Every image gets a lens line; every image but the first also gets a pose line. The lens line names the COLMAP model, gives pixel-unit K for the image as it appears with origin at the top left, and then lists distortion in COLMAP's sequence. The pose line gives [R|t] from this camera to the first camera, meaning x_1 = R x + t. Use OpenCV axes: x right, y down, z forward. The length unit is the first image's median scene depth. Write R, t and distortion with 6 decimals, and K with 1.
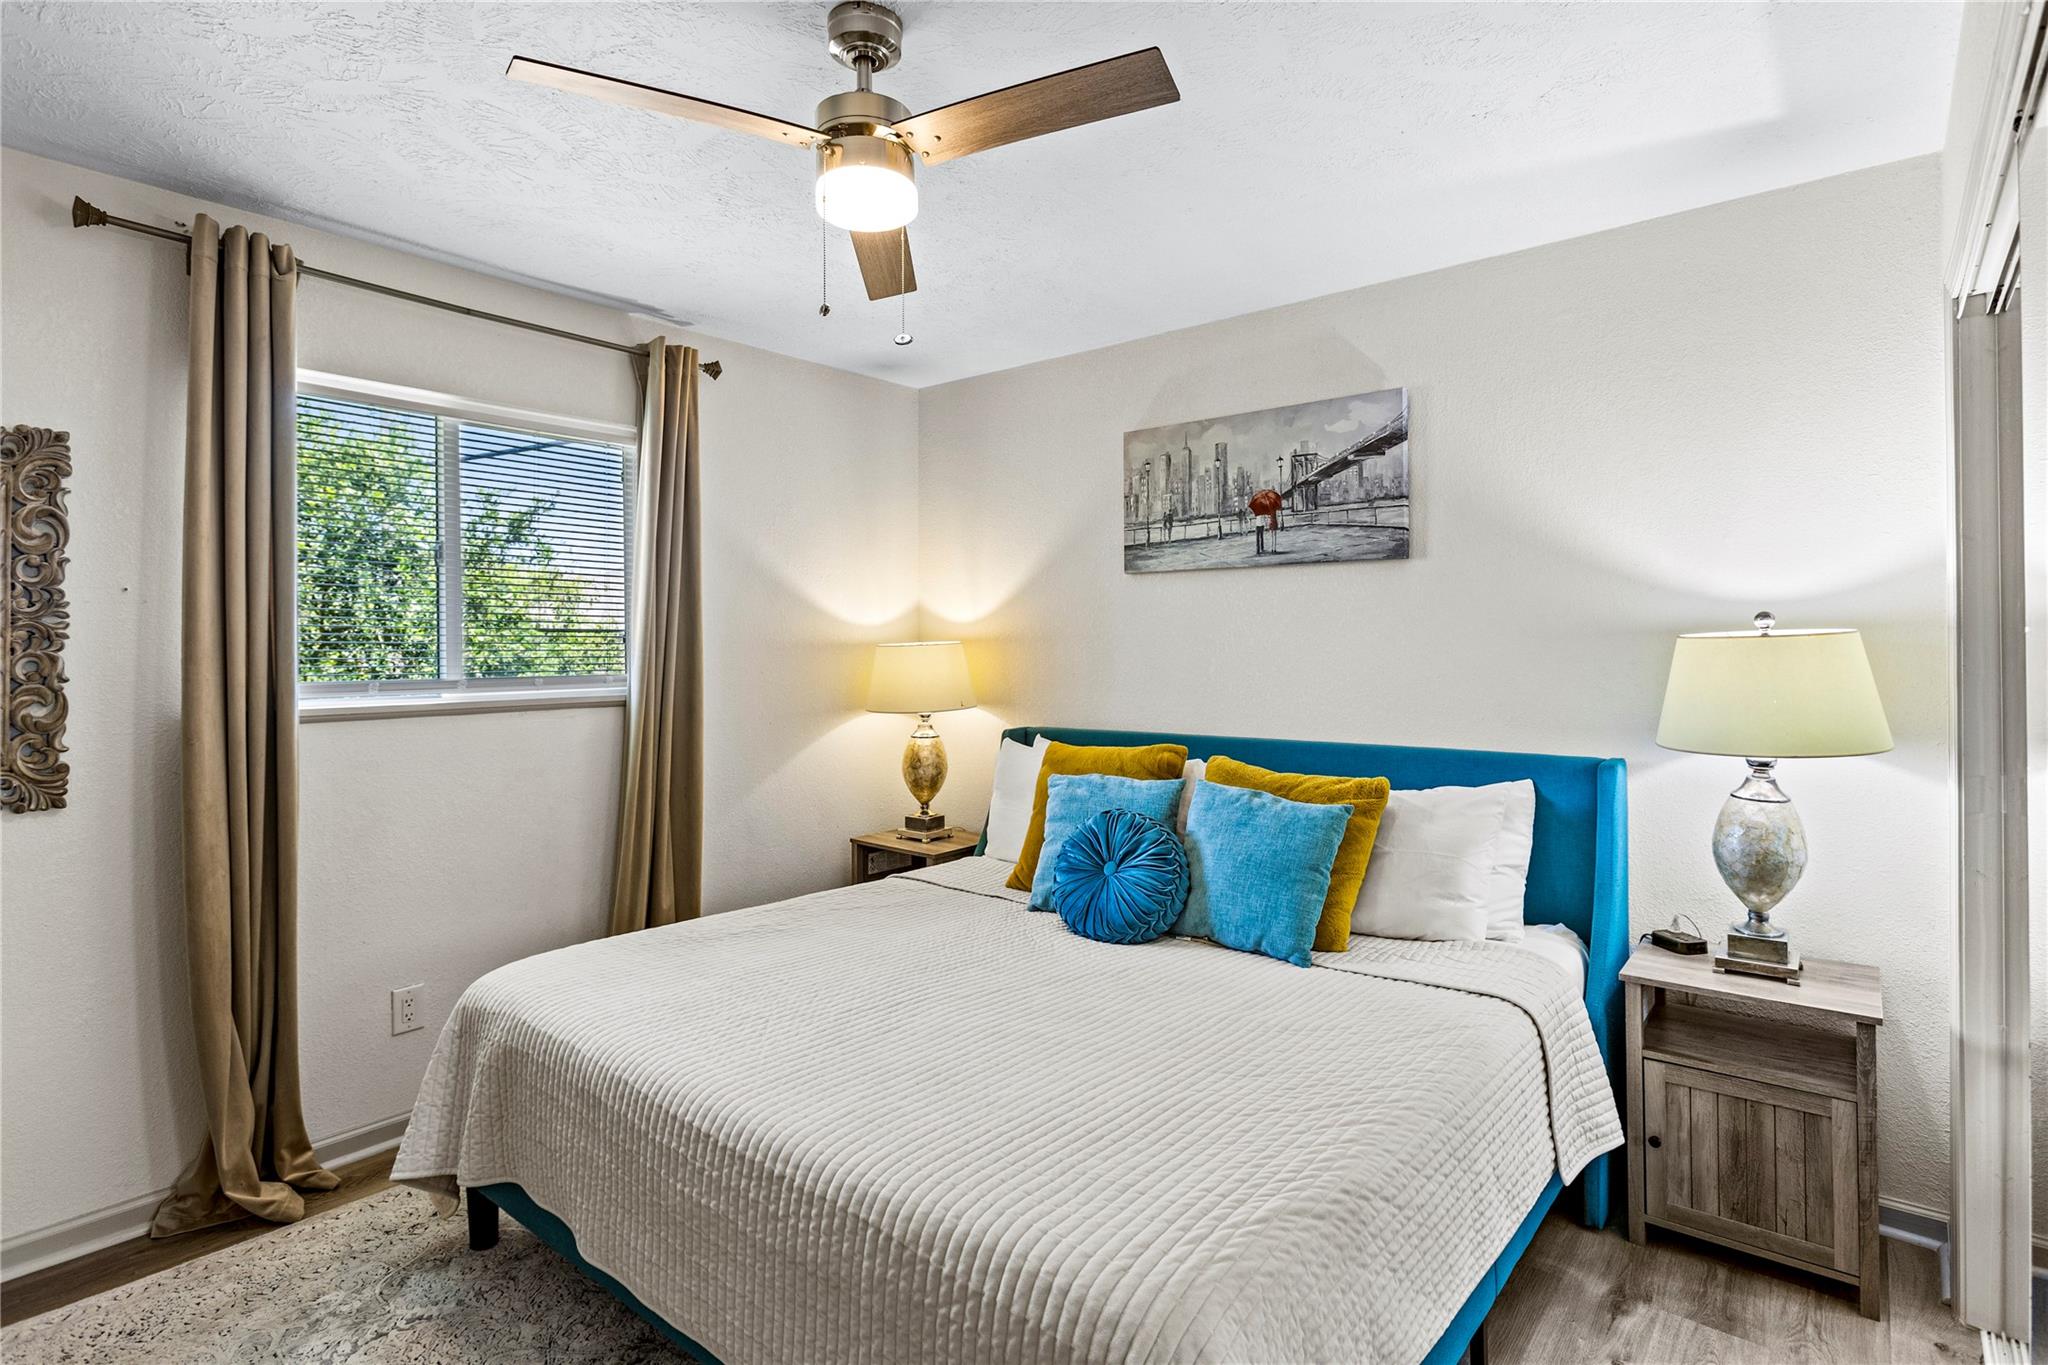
lens RADIAL K [[1075.6, 0, 1025.8], [0, 1075.6, 655.6], [0, 0, 1]] dist [0.047662, 0.000780]
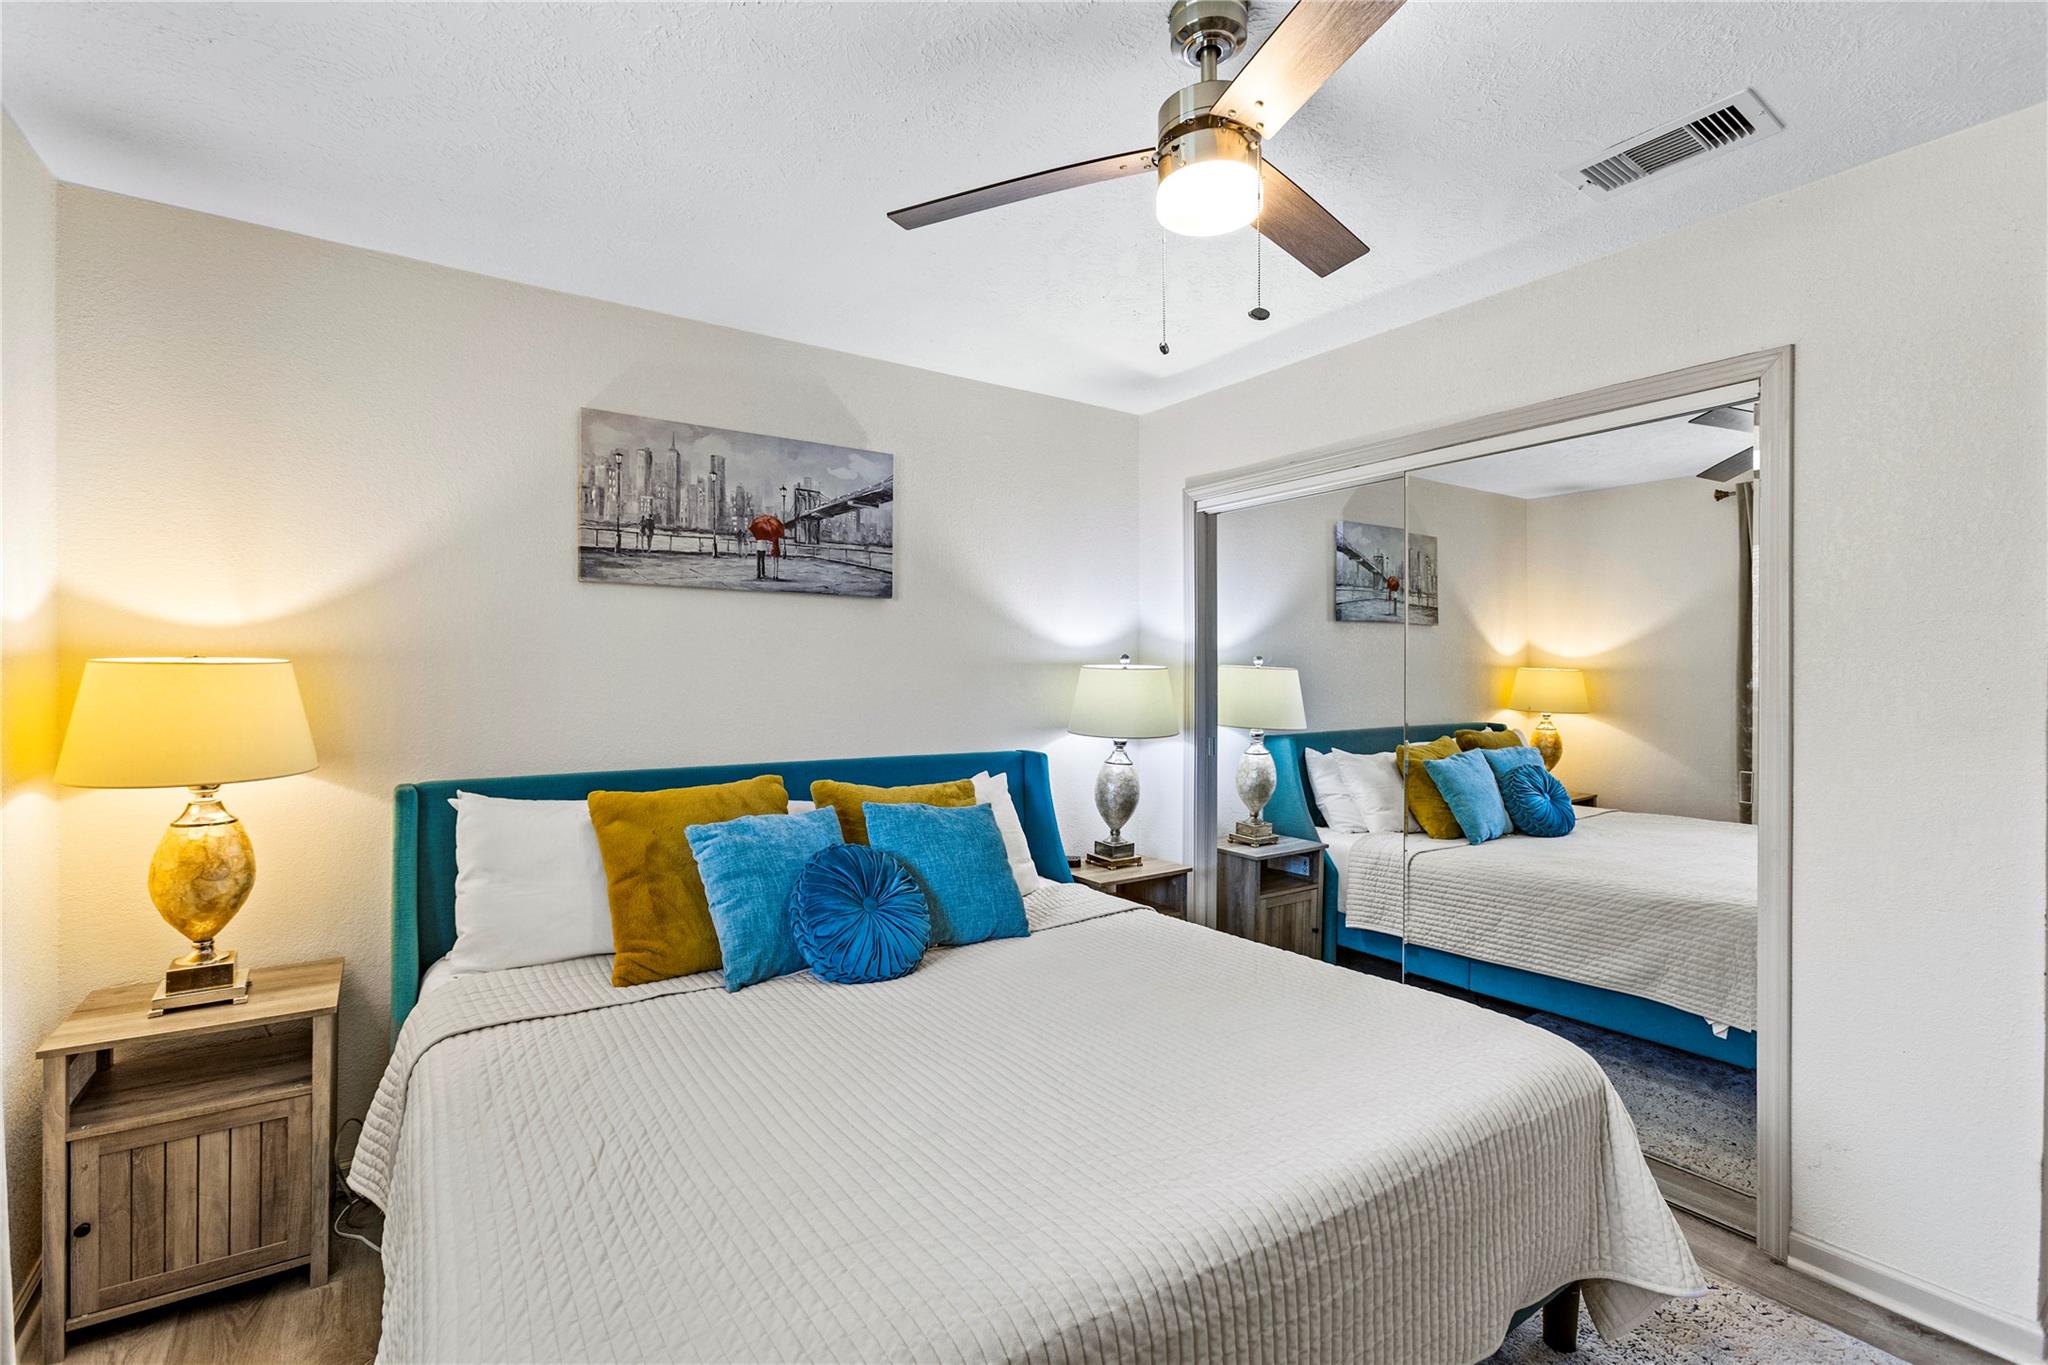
lens RADIAL K [[1022.0, 0, 1024.0], [0, 1022.0, 673.7], [0, 0, 1]] dist [-0.000913, -0.000254]
pose [[0.229396, 0.005272, 0.973319, -0.638751], [0.003406, 0.999975, -0.006219, -0.000033], [-0.973327, 0.004742, 0.229372, 0.545434]]
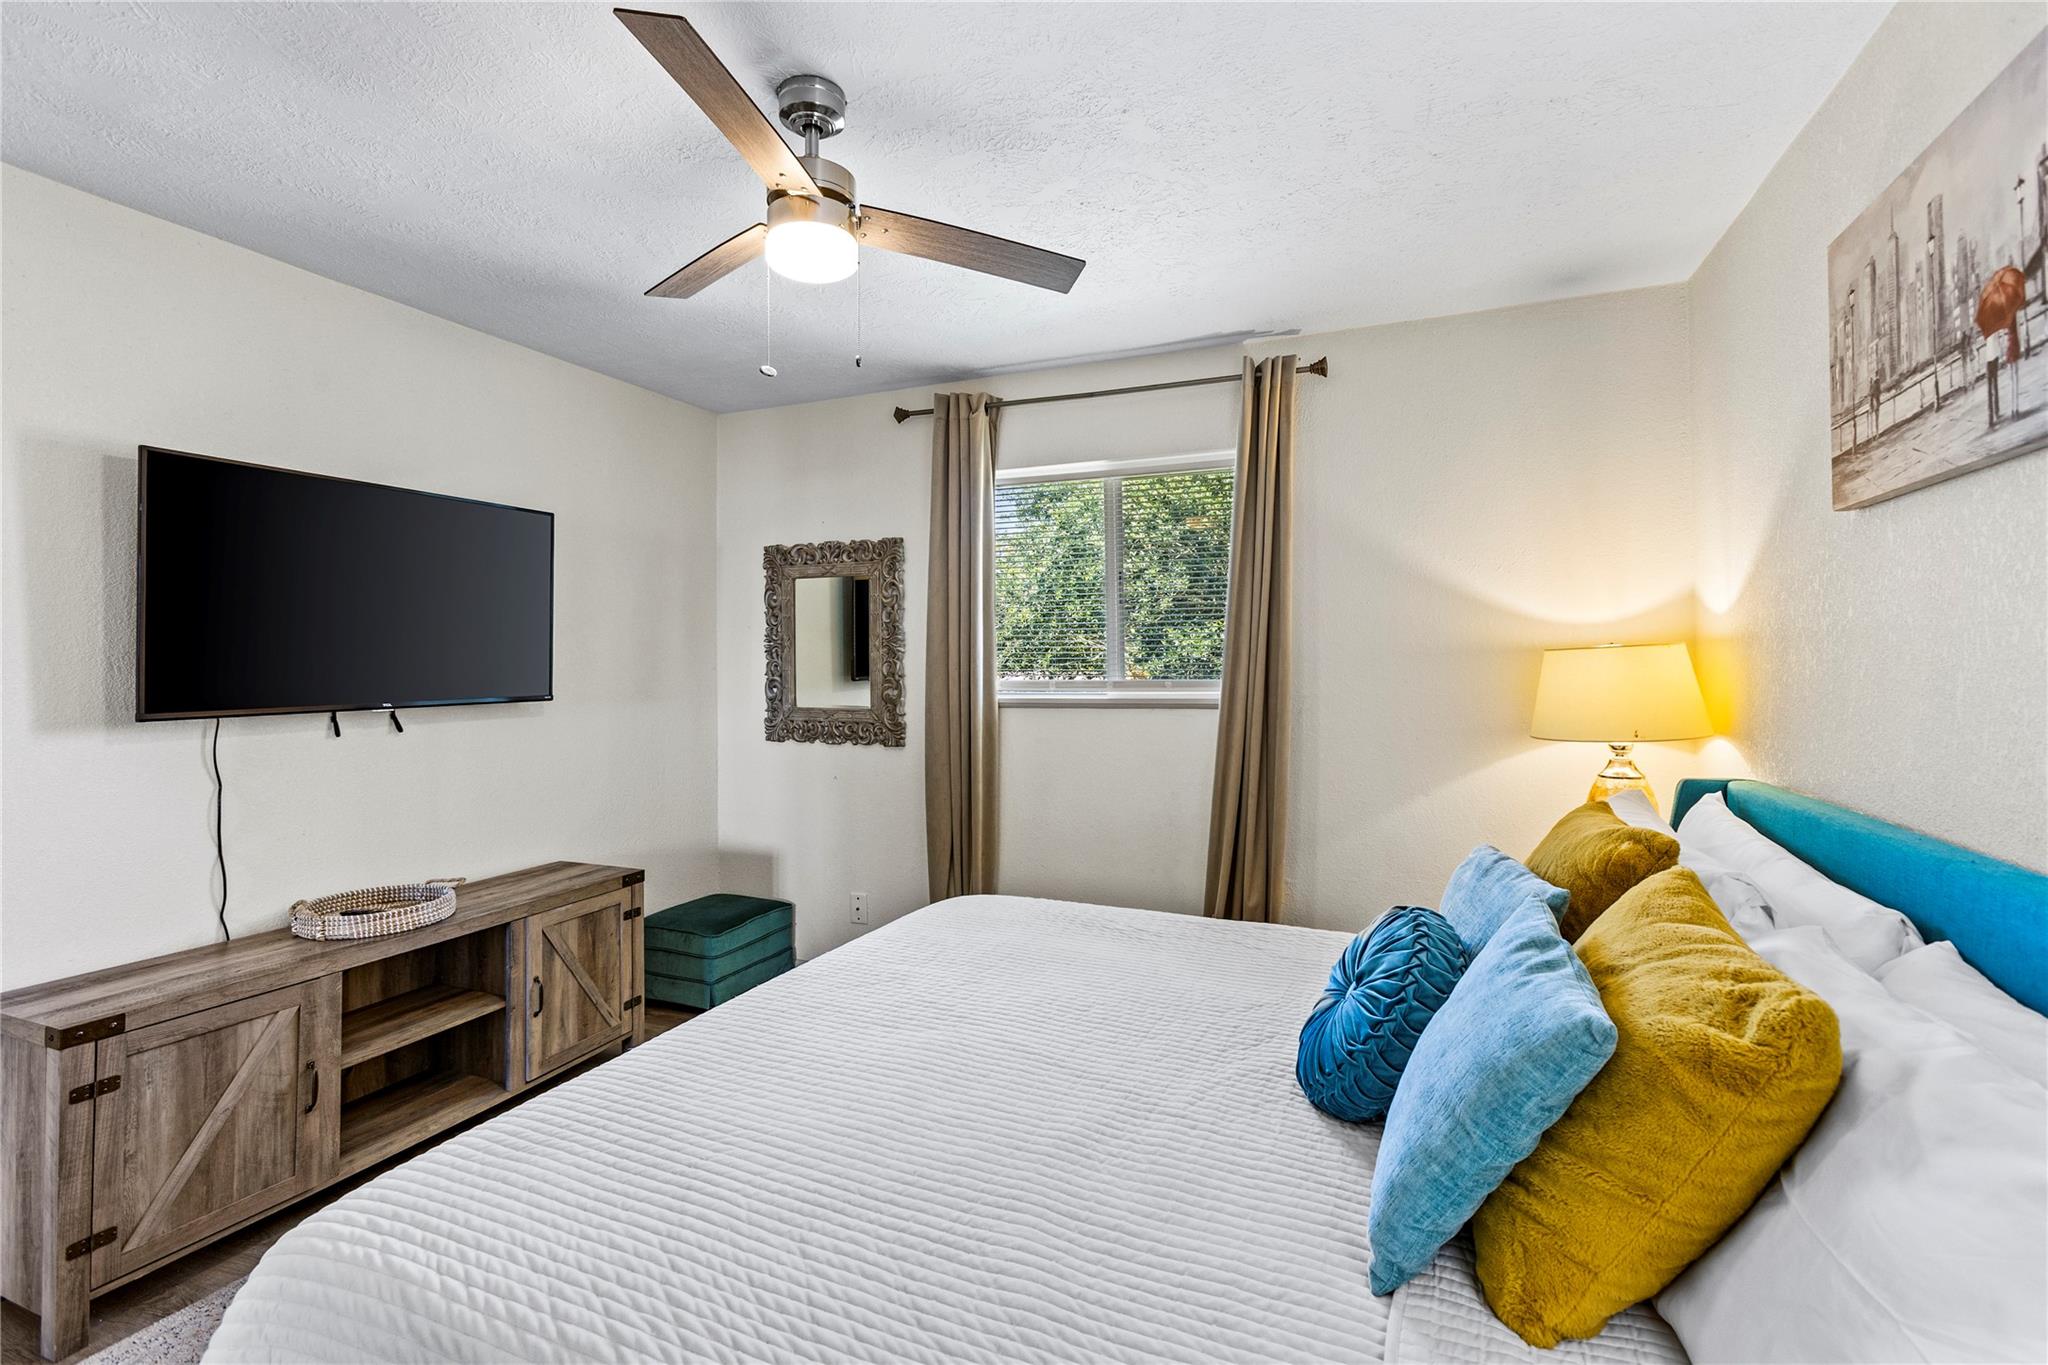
lens RADIAL K [[920.5, 0, 1024.1], [0, 920.5, 654.0], [0, 0, 1]] dist [0.008540, 0.000388]
pose [[0.310190, -0.005151, -0.950661, 0.441197], [0.000117, 0.999986, -0.005381, -0.003575], [0.950675, 0.001558, 0.310186, 0.525521]]
